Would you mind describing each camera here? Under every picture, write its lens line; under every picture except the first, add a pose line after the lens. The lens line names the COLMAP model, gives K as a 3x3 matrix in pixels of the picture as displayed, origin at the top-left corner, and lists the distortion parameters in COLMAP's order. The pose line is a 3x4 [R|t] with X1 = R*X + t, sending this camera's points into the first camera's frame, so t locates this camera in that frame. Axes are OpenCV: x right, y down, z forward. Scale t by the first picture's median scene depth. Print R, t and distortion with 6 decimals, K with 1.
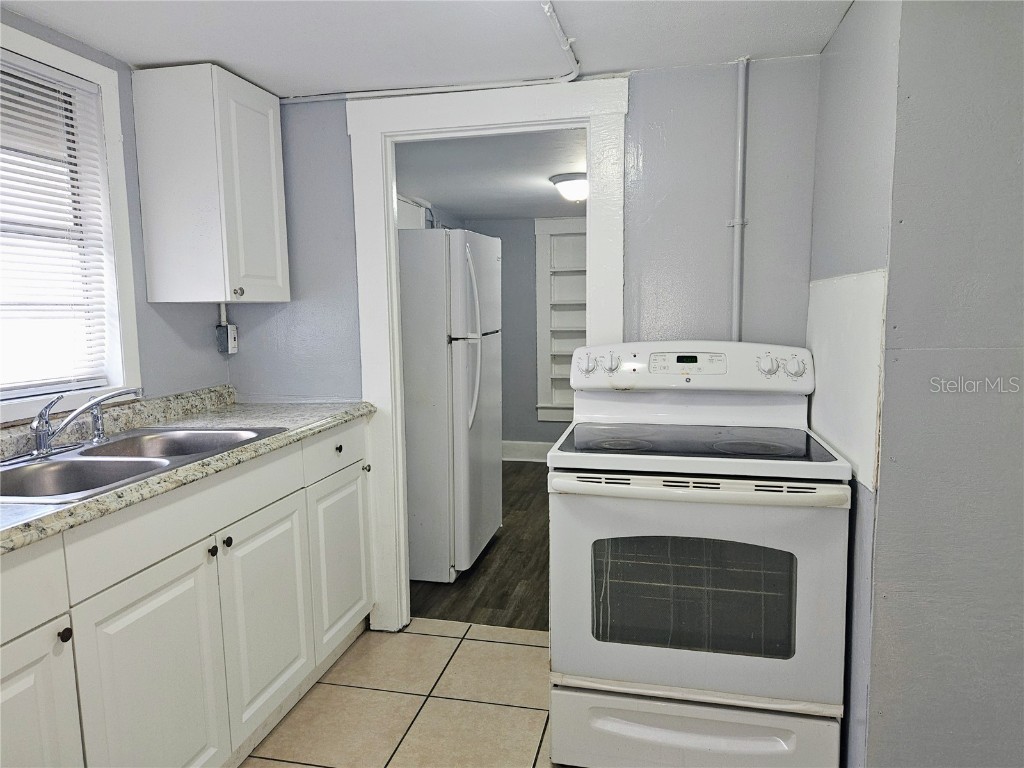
lens RADIAL K [[683.8, 0, 506.8], [0, 683.8, 381.9], [0, 0, 1]] dist [0.079169, -0.055697]
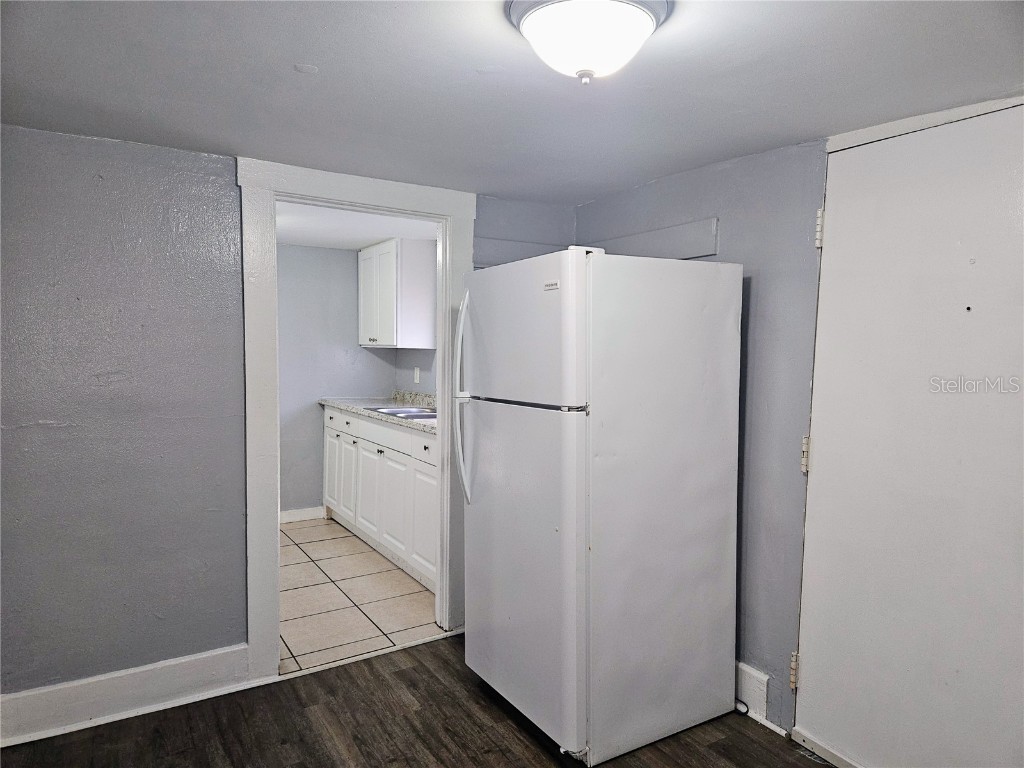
lens RADIAL K [[683.8, 0, 506.8], [0, 683.8, 381.9], [0, 0, 1]] dist [0.079169, -0.055697]
pose [[-0.715516, 0.051261, -0.696713, 0.509463], [-0.075613, 0.985763, 0.150181, -0.215382], [0.694492, 0.160138, -0.701453, 1.644445]]
